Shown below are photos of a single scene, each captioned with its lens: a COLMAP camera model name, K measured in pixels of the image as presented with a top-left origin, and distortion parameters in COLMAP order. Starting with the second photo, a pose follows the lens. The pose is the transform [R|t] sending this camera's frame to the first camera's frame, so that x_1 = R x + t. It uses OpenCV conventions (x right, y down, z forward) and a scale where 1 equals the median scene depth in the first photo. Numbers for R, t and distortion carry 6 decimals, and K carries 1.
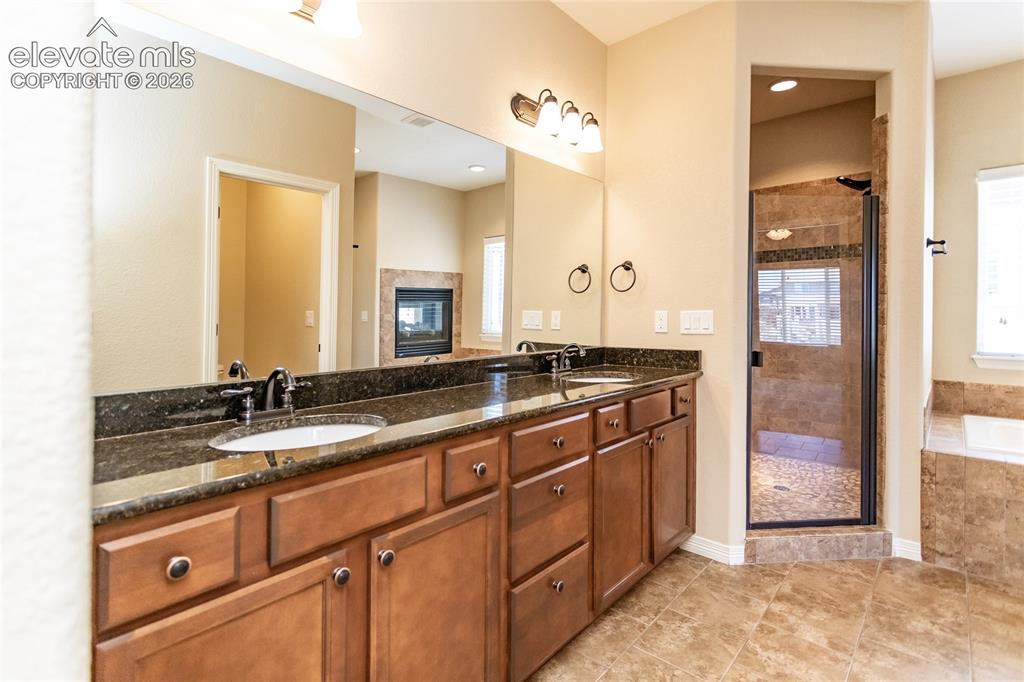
lens RADIAL K [[496.1, 0, 509.2], [0, 496.1, 313.4], [0, 0, 1]] dist [-0.002144, 0.000636]
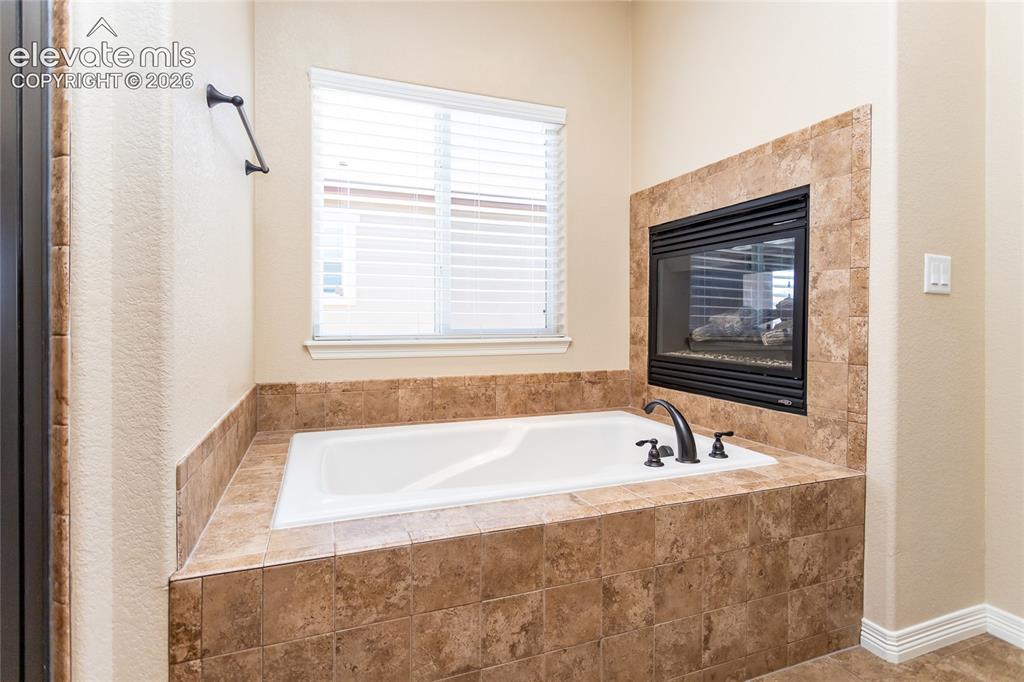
lens RADIAL K [[496.1, 0, 510.4], [0, 496.1, 333.9], [0, 0, 1]] dist [-0.002144, 0.000636]
pose [[0.454881, -0.019115, 0.890347, 0.593450], [-0.001936, 0.999746, 0.022453, 0.075038], [-0.890550, -0.011937, 0.454729, 0.573553]]
